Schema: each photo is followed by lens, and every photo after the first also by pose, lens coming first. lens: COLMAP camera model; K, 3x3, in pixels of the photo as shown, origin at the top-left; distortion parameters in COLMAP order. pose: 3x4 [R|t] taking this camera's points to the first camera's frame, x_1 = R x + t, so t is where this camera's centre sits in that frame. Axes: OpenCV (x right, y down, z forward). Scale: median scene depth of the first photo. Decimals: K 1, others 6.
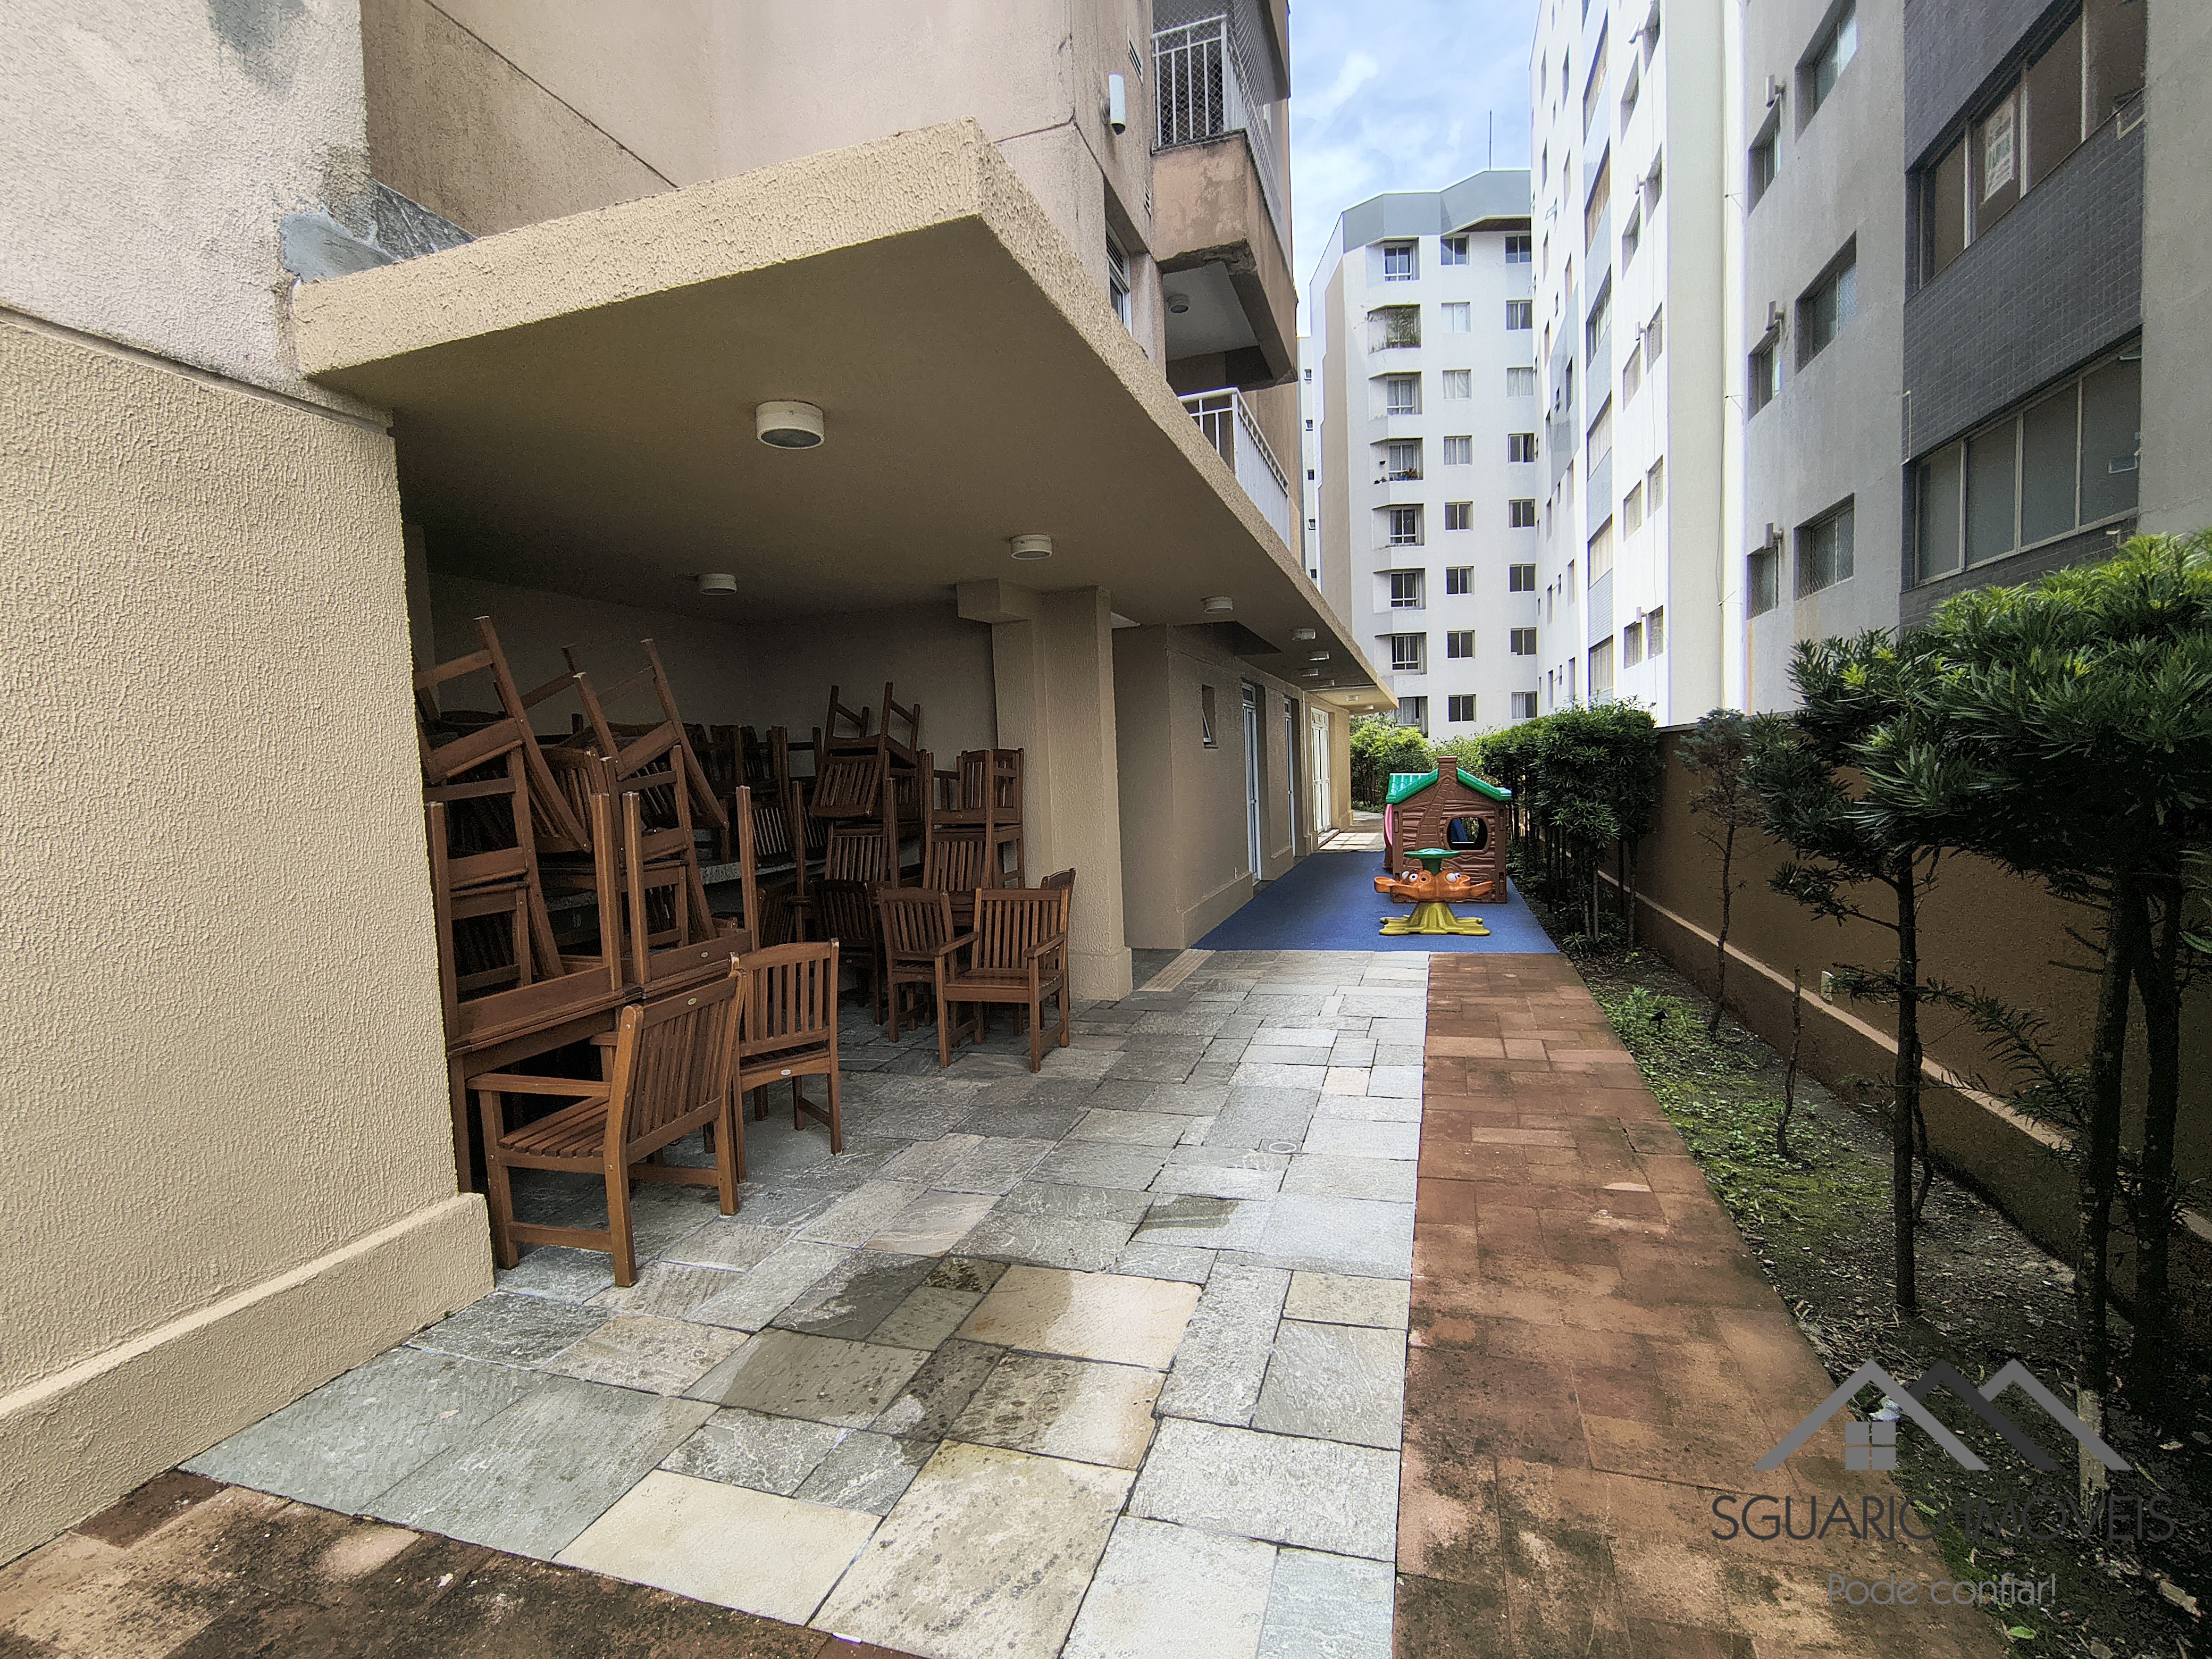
lens RADIAL K [[1020.7, 0, 1101.1], [0, 1020.7, 829.7], [0, 0, 1]] dist [-0.002105, 0.000810]
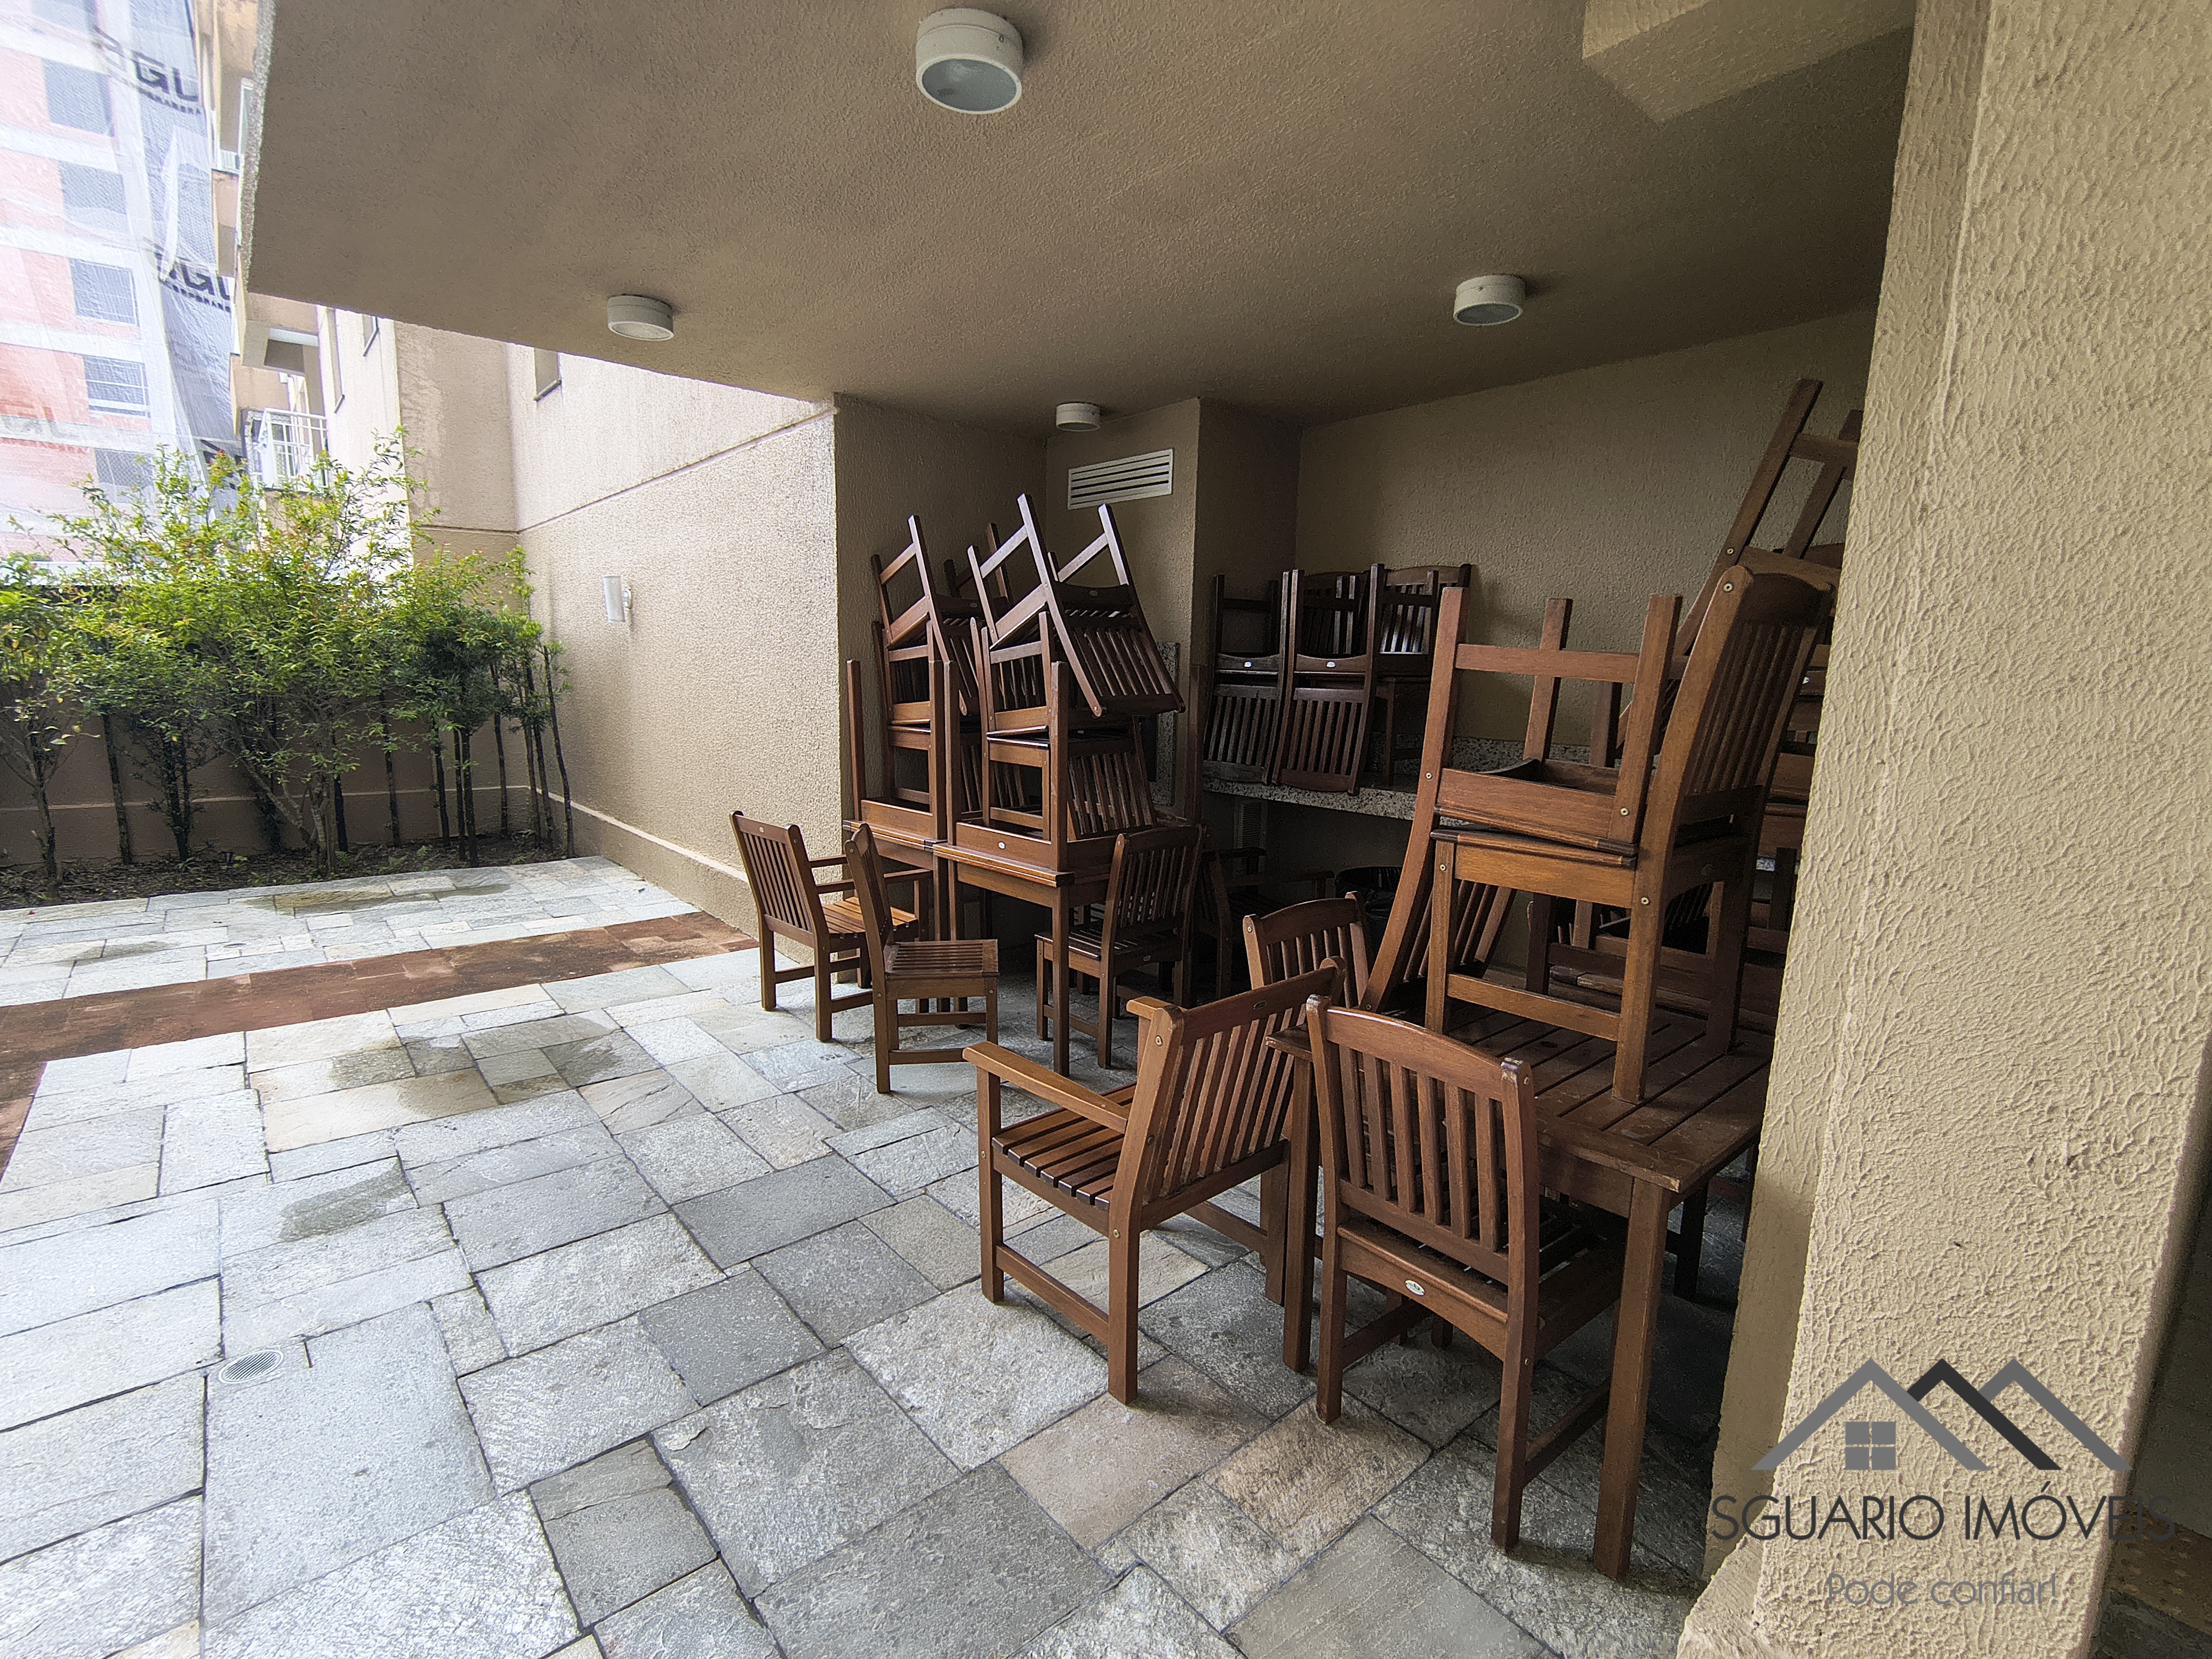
lens RADIAL K [[1020.7, 0, 1092.0], [0, 1020.7, 845.8], [0, 0, 1]] dist [-0.002105, 0.000810]
pose [[-0.525038, 0.189834, -0.829637, 0.466393], [-0.033645, 0.969415, 0.243110, -0.144213], [0.850414, 0.155555, -0.502593, 2.184243]]
